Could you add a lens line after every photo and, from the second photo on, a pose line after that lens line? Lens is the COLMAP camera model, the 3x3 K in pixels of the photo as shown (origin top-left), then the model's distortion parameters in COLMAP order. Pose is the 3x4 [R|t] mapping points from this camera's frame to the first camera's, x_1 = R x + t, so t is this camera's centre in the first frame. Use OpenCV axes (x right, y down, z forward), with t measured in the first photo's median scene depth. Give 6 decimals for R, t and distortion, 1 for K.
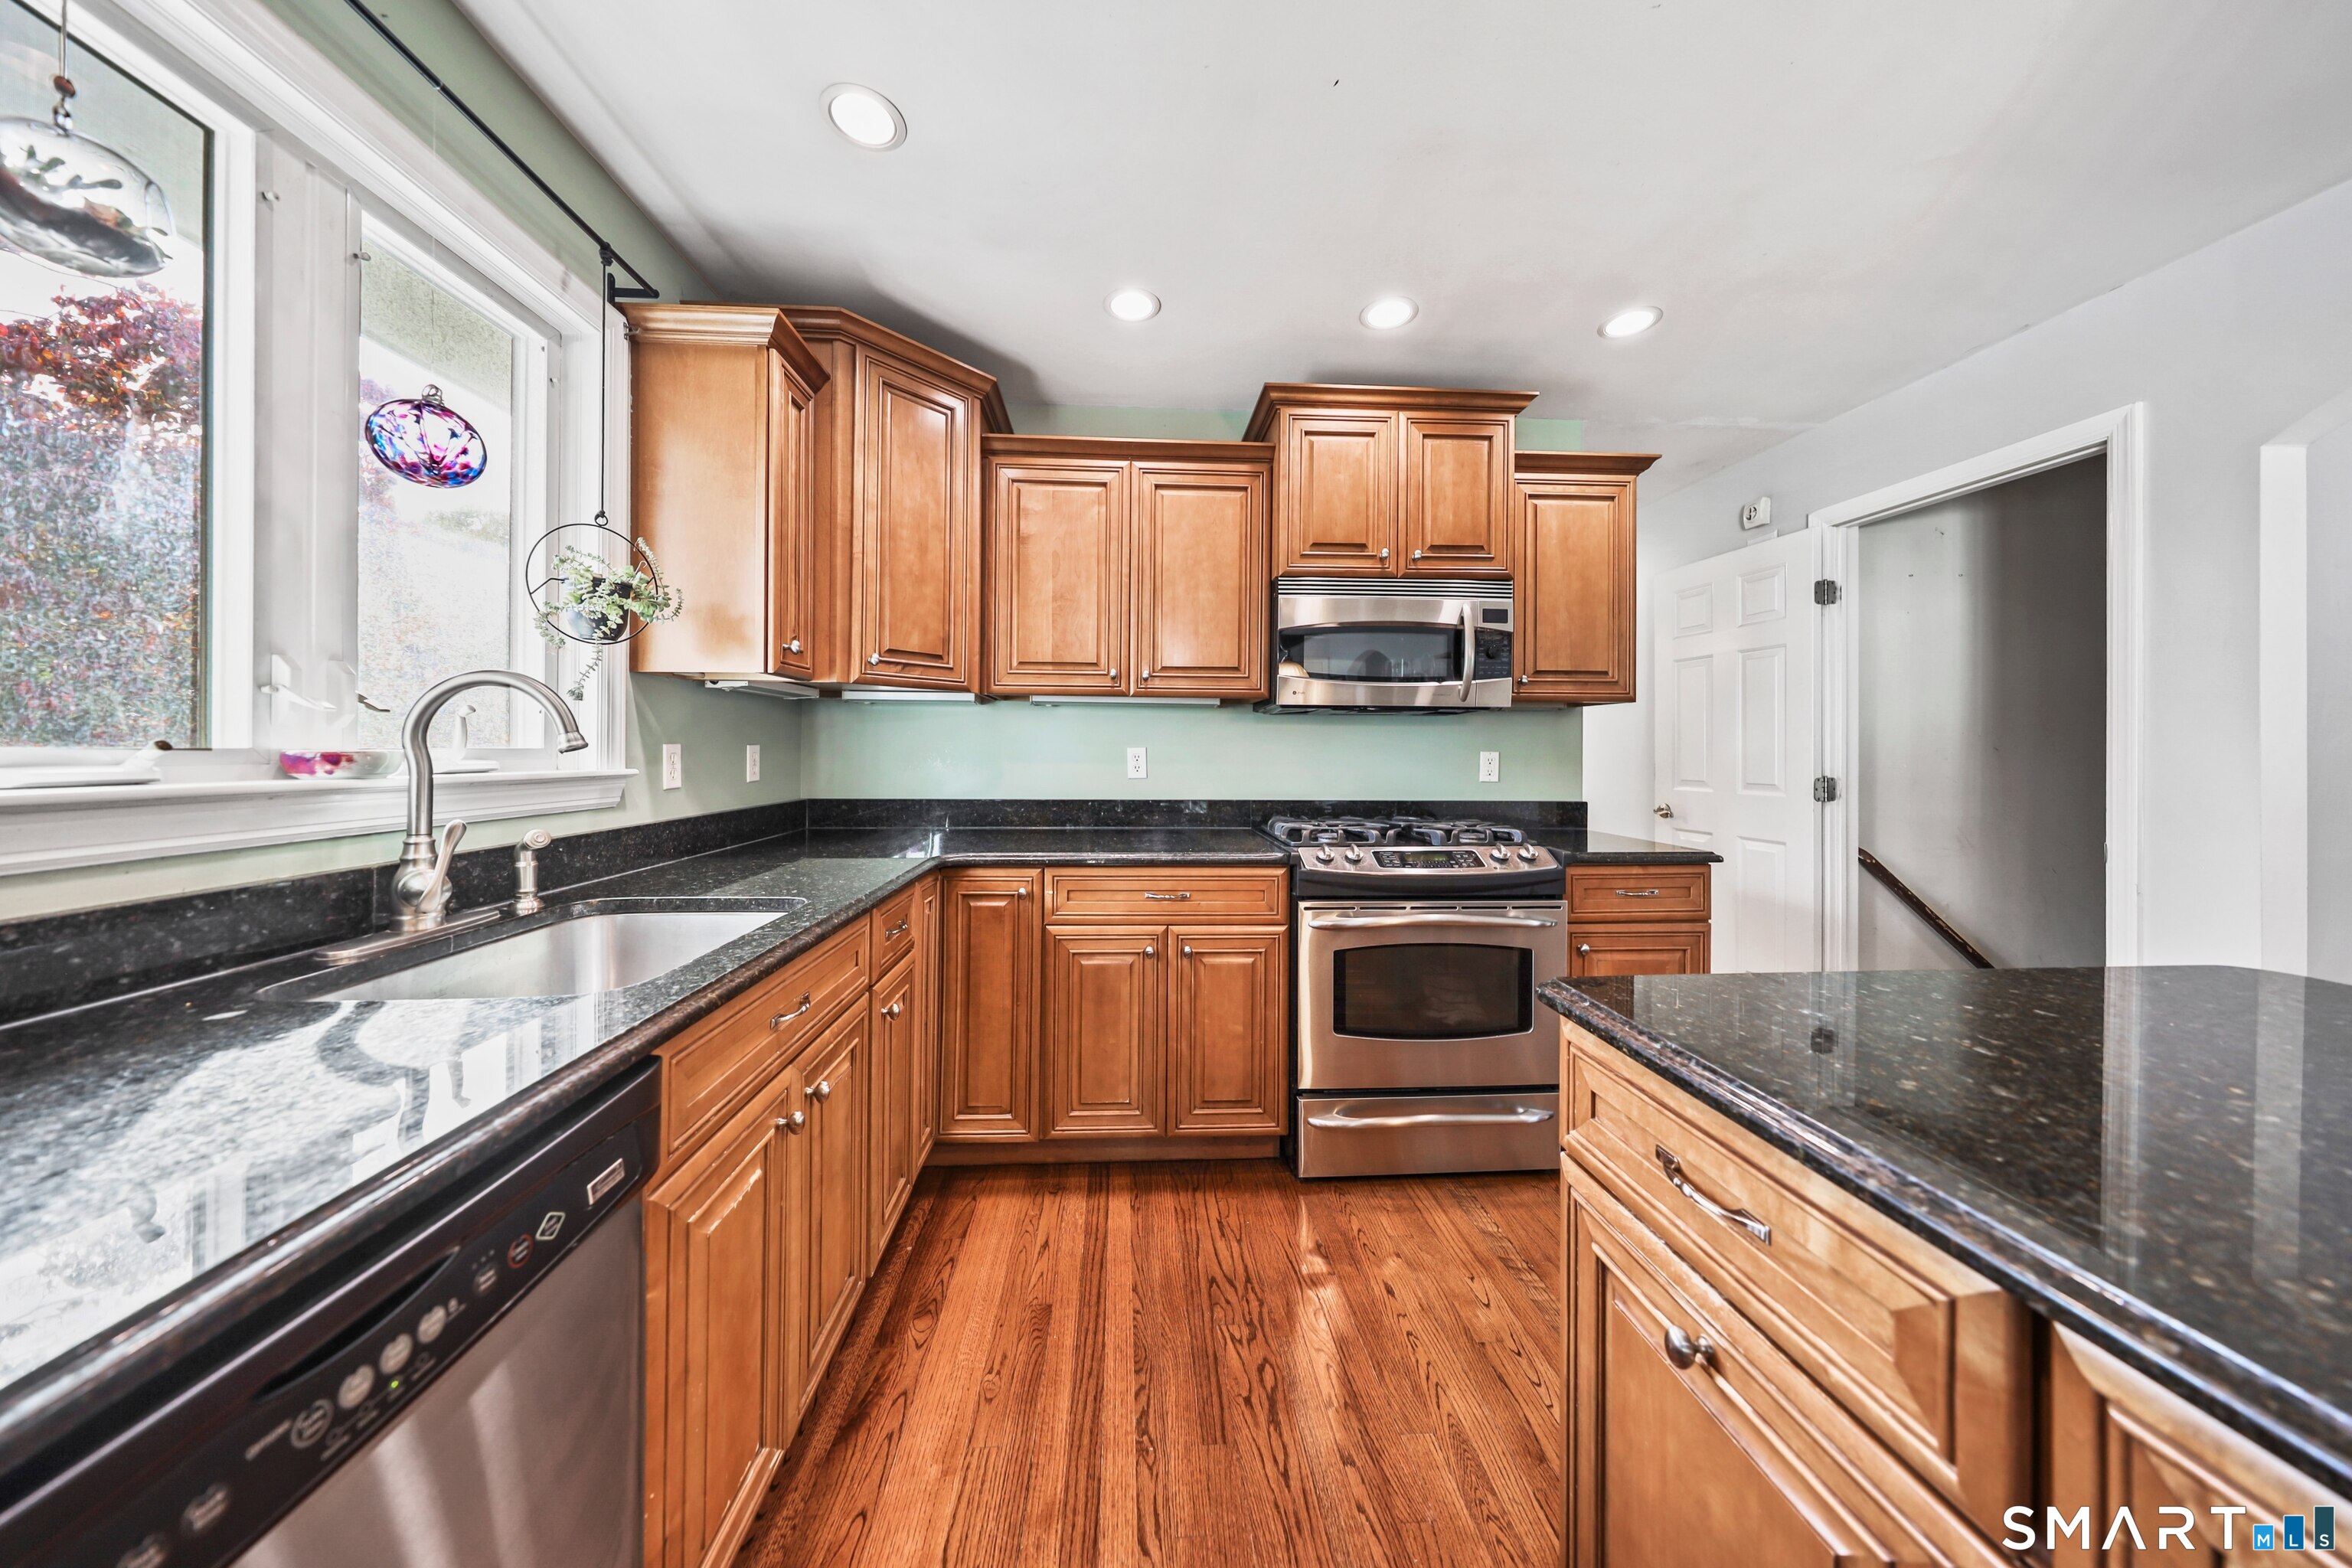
lens RADIAL K [[721.3, 0, 1158.7], [0, 721.3, 750.4], [0, 0, 1]] dist [-0.000742, -0.000012]
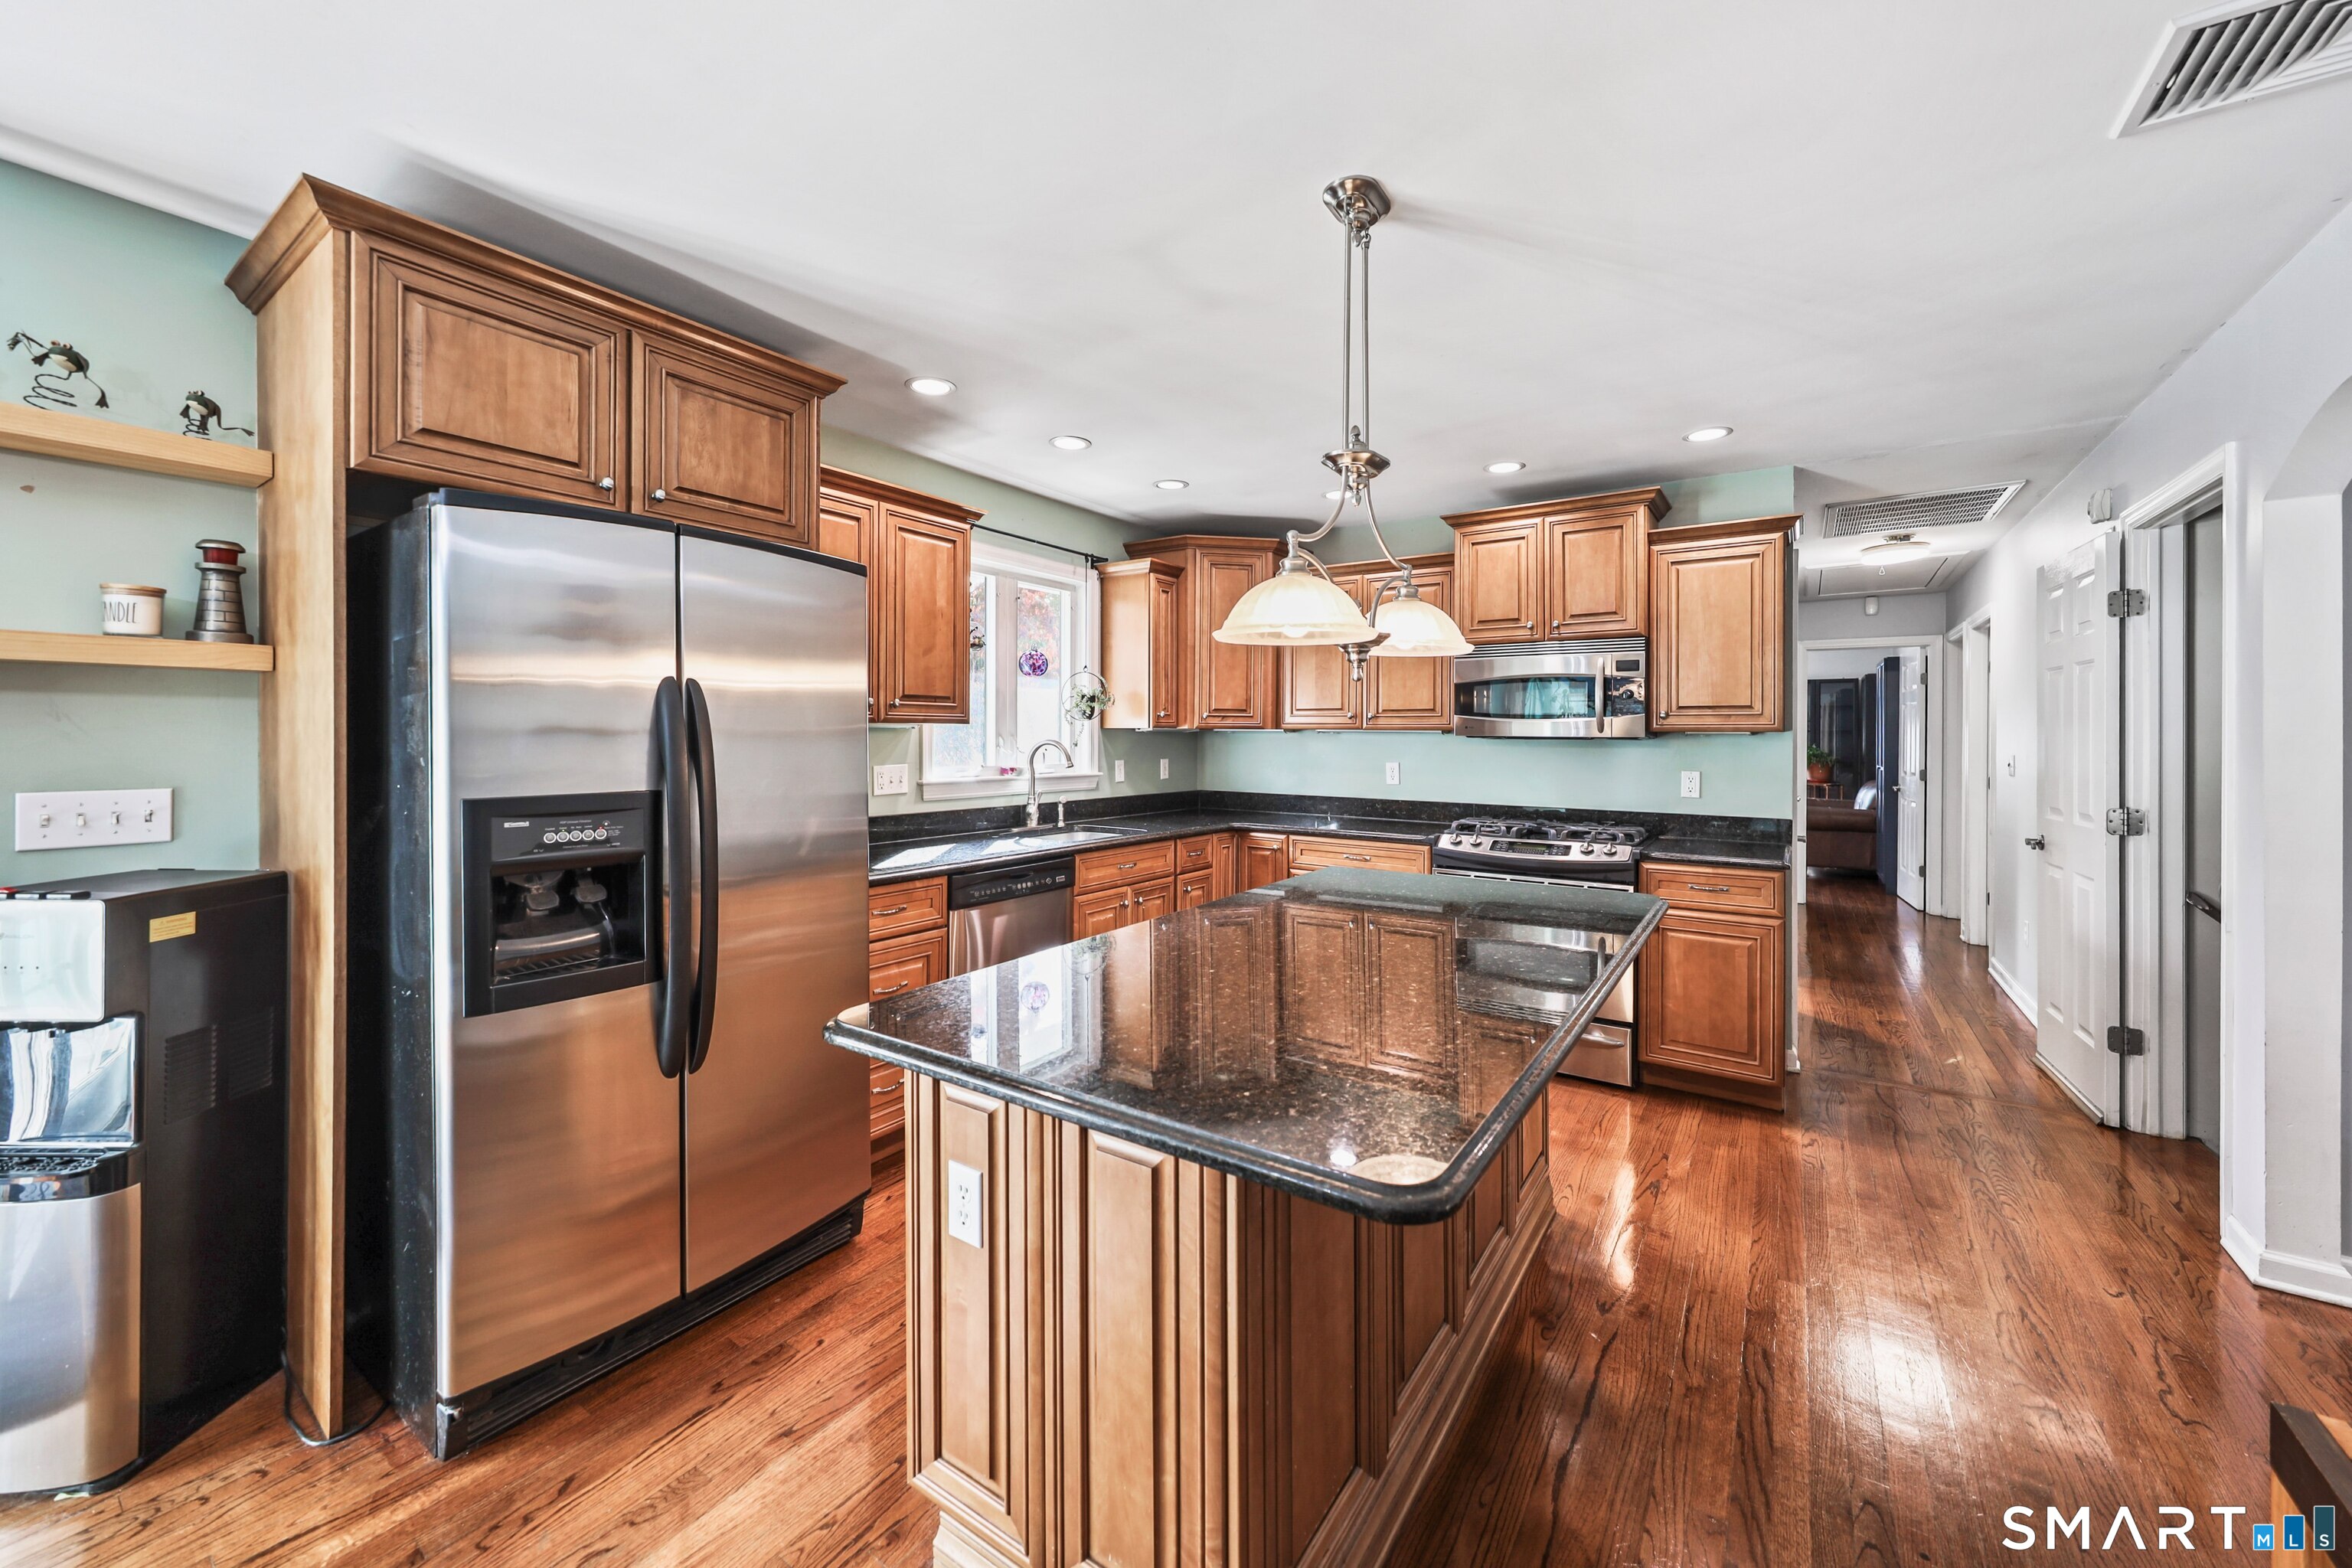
lens RADIAL K [[899.6, 0, 1150.0], [0, 899.6, 738.5], [0, 0, 1]] dist [0.005971, -0.001353]
pose [[0.781752, 0.001283, -0.623588, 0.892603], [-0.002217, 0.999997, -0.000722, -0.061891], [0.623585, 0.001947, 0.781753, -0.853648]]
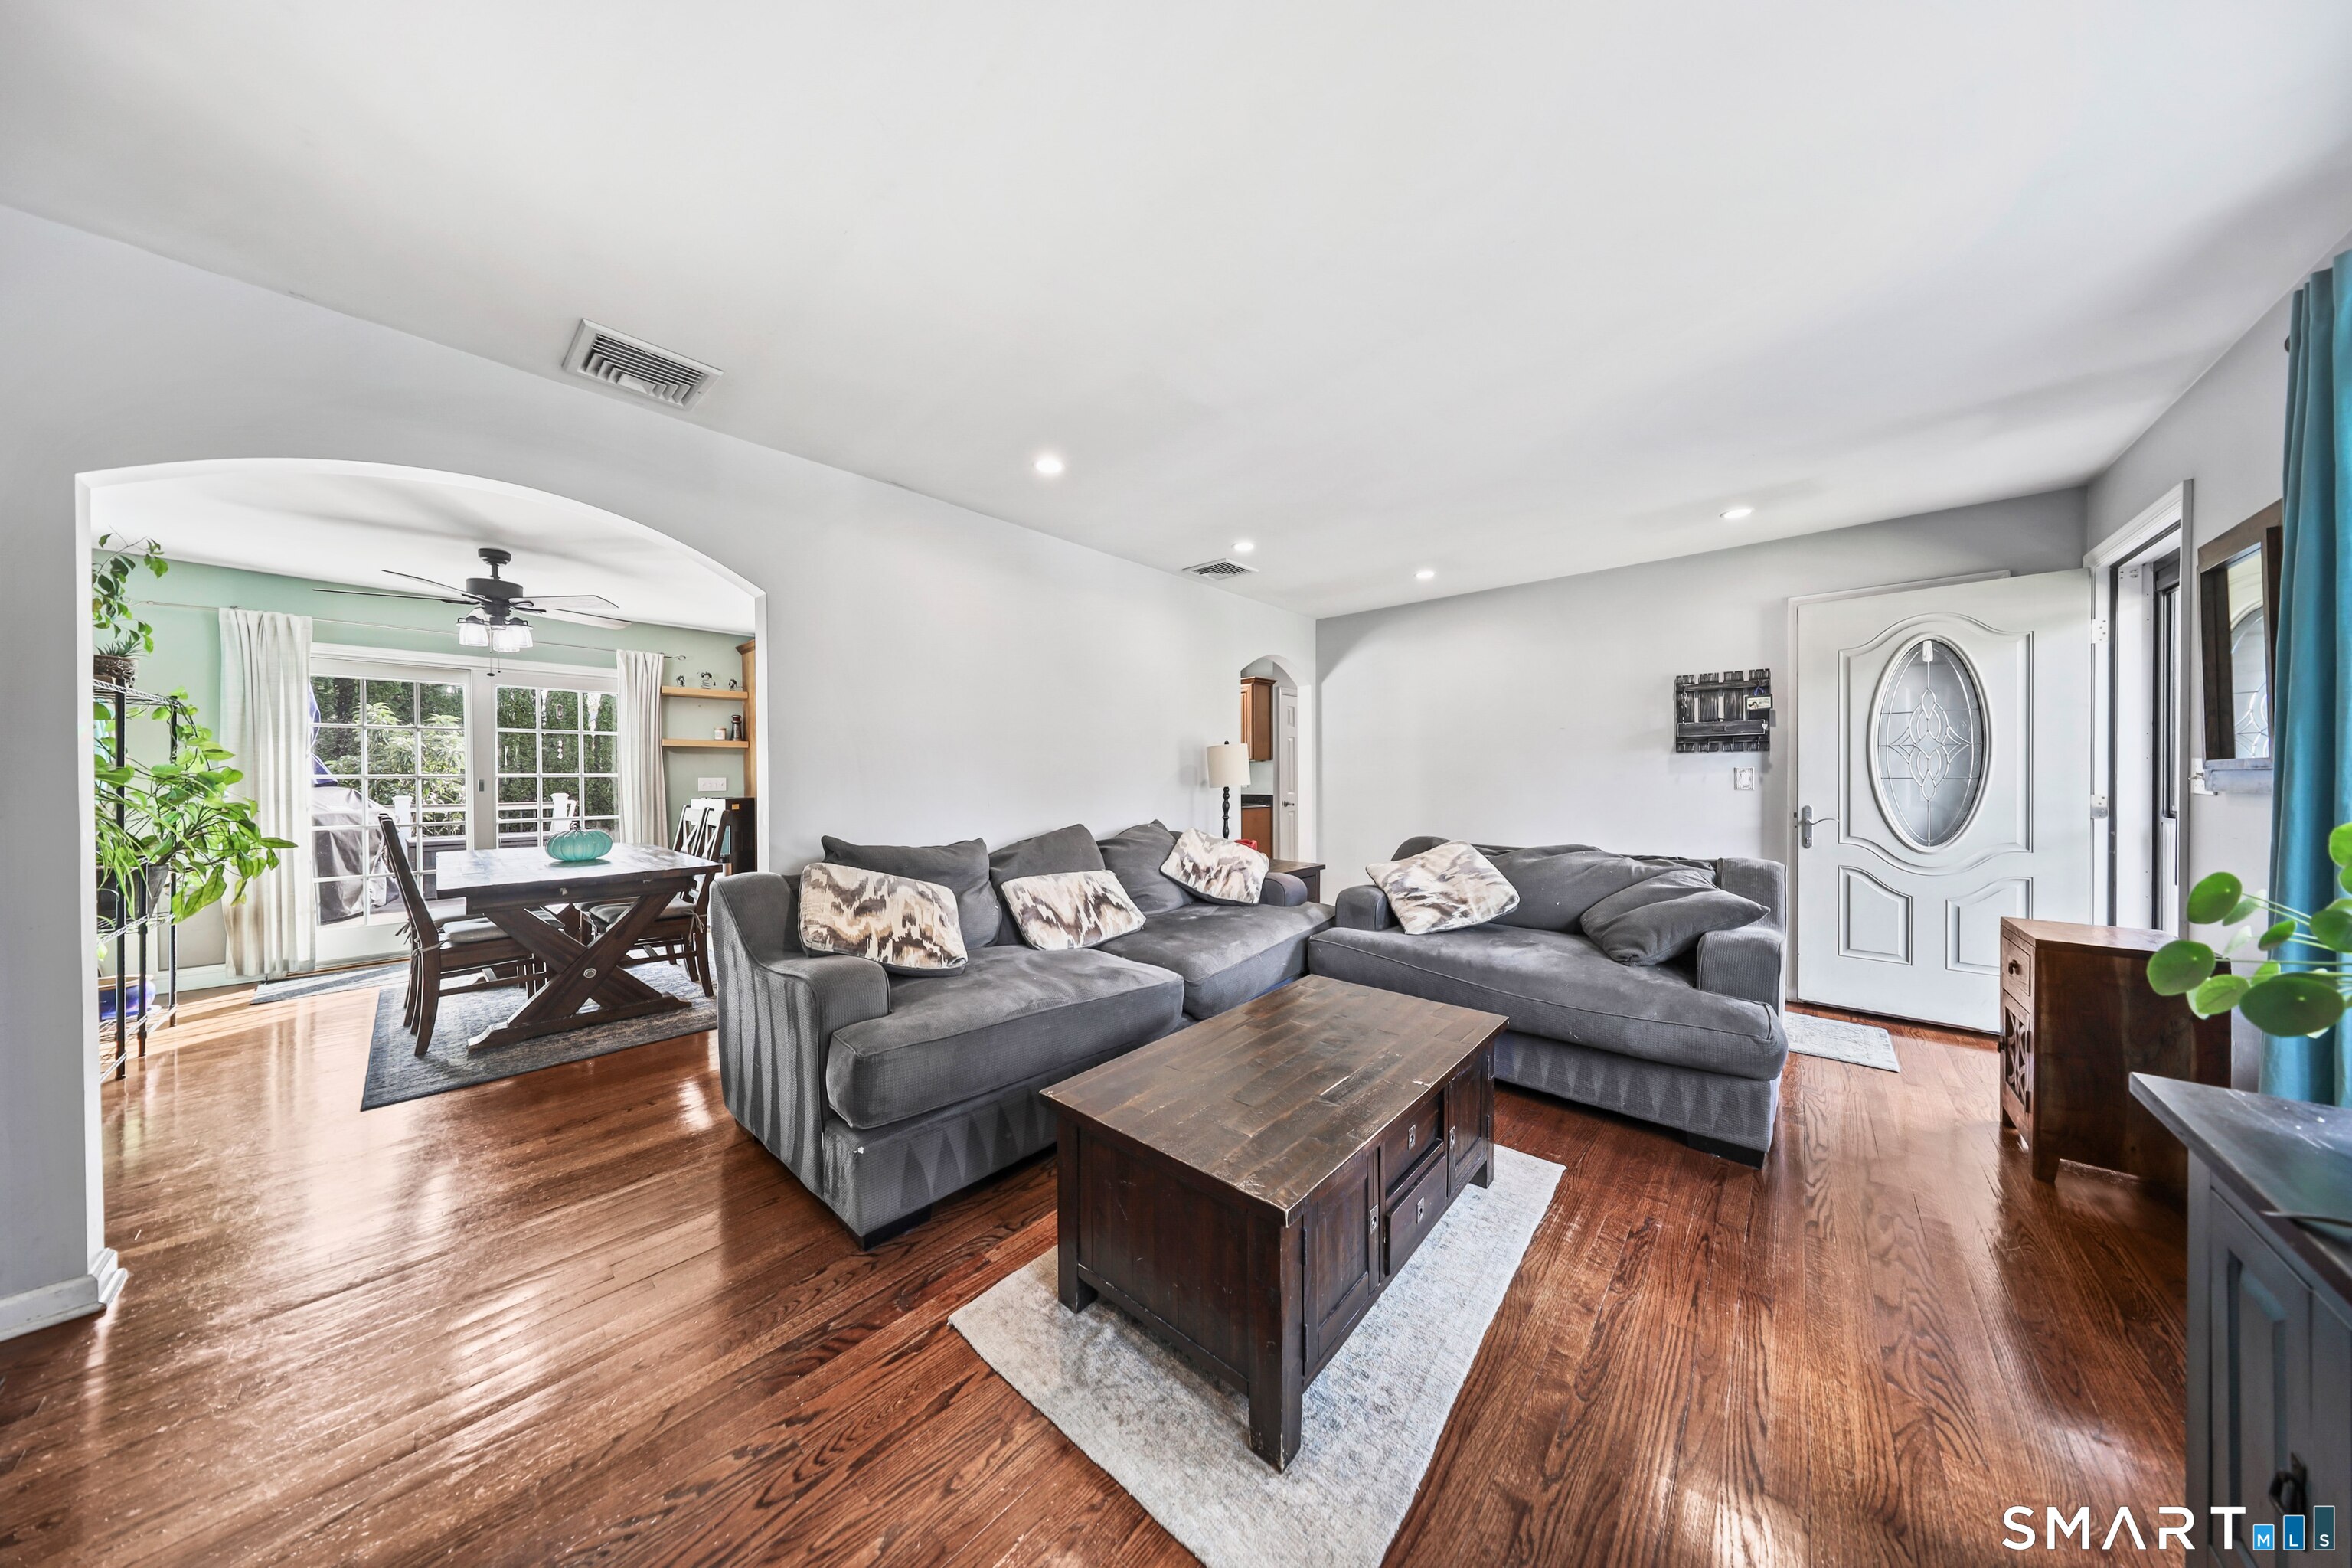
lens RADIAL K [[721.3, 0, 1212.3], [0, 721.3, 790.8], [0, 0, 1]] dist [-0.000742, -0.000012]
pose [[0.702163, 0.003831, -0.712006, 3.060198], [0.007645, 0.999887, 0.012919, 0.023394], [0.711975, -0.014515, 0.702055, -1.419619]]
